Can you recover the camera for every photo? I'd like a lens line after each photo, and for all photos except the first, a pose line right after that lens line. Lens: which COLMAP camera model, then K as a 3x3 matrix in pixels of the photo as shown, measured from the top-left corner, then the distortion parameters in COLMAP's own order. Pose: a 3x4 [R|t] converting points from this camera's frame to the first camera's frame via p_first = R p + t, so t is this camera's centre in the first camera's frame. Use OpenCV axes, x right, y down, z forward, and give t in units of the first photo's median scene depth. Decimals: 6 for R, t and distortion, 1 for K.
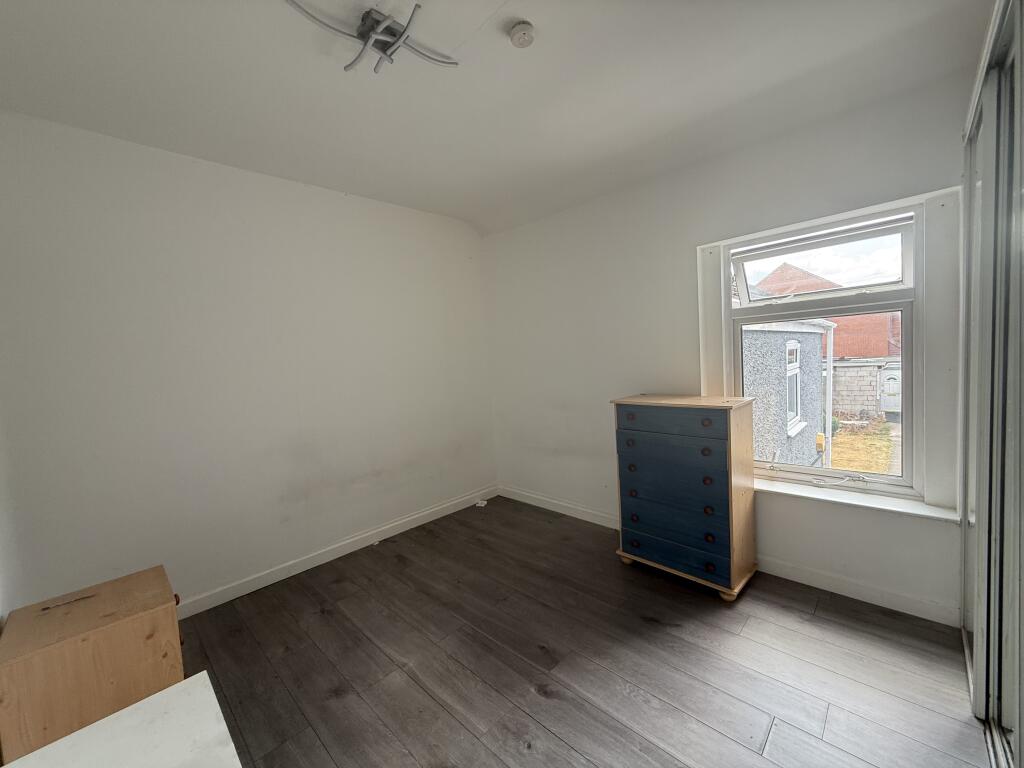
lens RADIAL K [[406.3, 0, 511.0], [0, 406.3, 382.8], [0, 0, 1]] dist [0.000423, 0.000293]
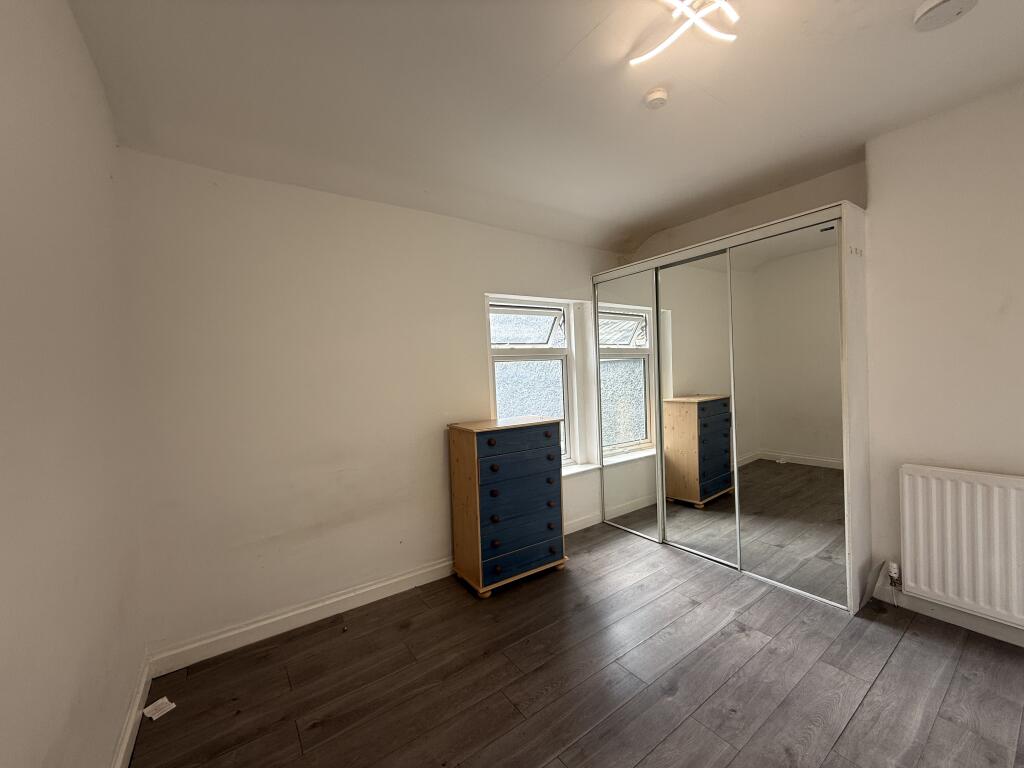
lens RADIAL K [[406.3, 0, 511.0], [0, 406.3, 382.8], [0, 0, 1]] dist [0.000423, 0.000293]
pose [[0.185252, 0.026231, 0.982341, -0.718974], [0.089640, 0.995025, -0.043474, -0.017648], [-0.978594, 0.096111, 0.181979, 0.776294]]
